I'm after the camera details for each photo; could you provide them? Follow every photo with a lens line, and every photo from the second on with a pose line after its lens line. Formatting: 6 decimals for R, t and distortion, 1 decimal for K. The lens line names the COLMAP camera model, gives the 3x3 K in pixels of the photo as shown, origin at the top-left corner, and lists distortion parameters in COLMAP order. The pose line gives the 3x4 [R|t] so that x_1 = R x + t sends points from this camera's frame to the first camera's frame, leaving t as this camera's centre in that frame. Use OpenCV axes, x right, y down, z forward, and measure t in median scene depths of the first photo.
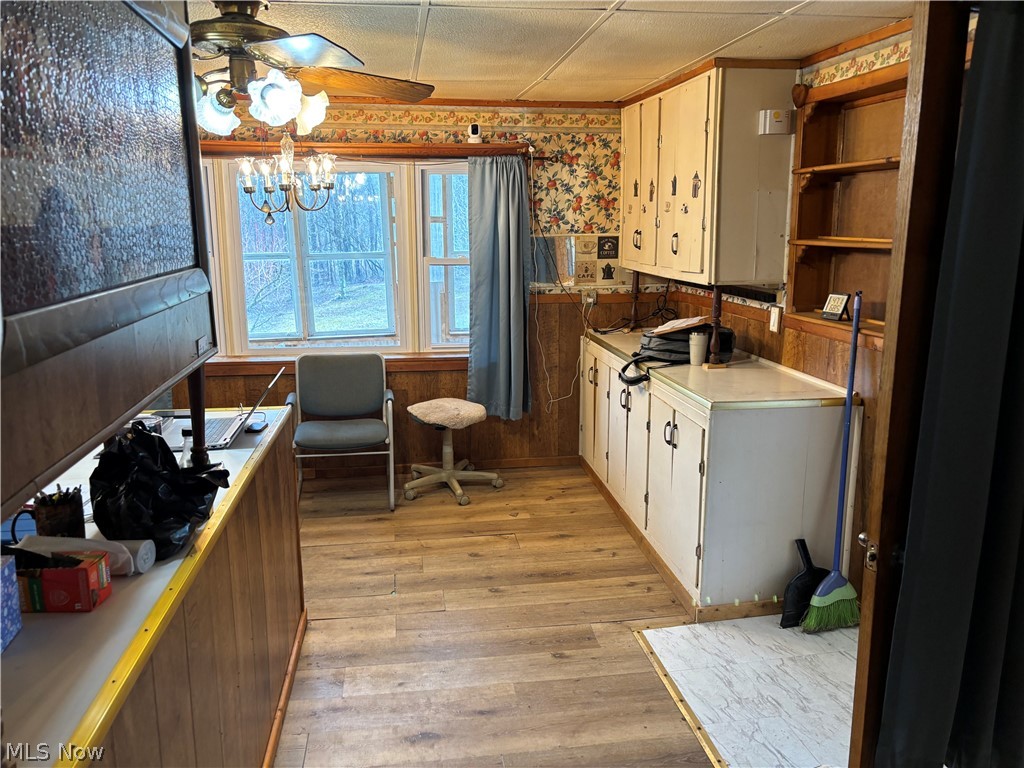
lens RADIAL K [[778.7, 0, 509.1], [0, 778.7, 388.4], [0, 0, 1]] dist [0.026410, -0.032366]
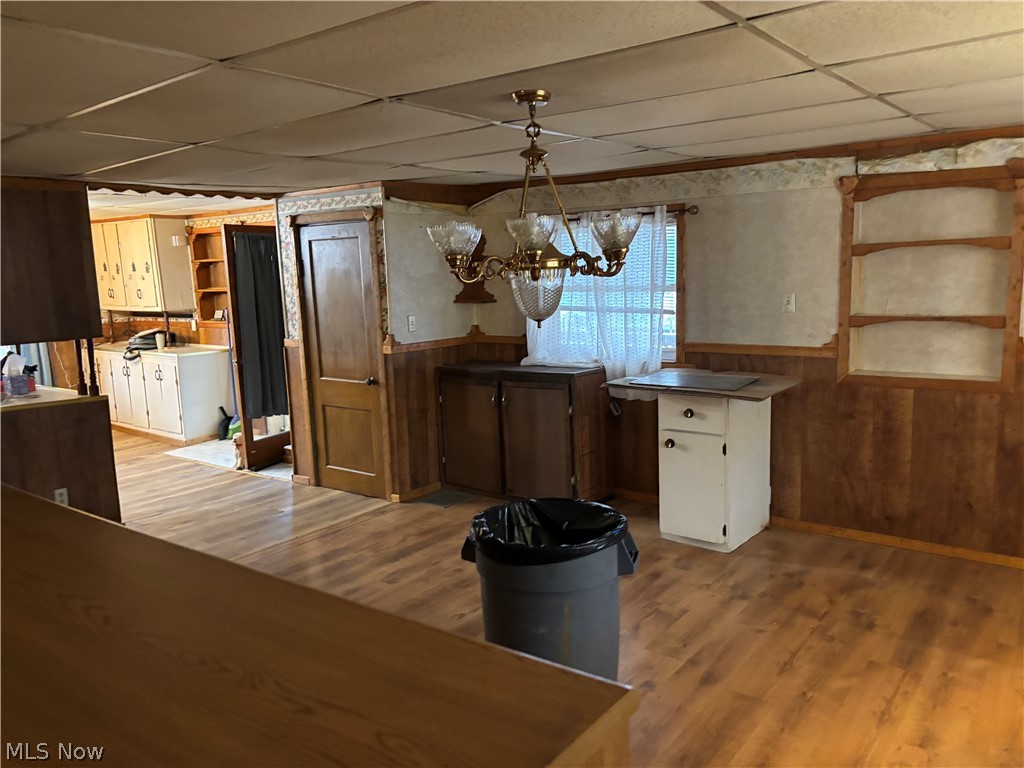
lens RADIAL K [[778.7, 0, 514.6], [0, 778.7, 389.0], [0, 0, 1]] dist [0.026410, -0.032366]
pose [[0.727680, -0.128664, 0.673741, -0.545712], [0.171650, 0.985154, 0.002742, 0.253287], [-0.664092, 0.113652, 0.738962, -1.299658]]
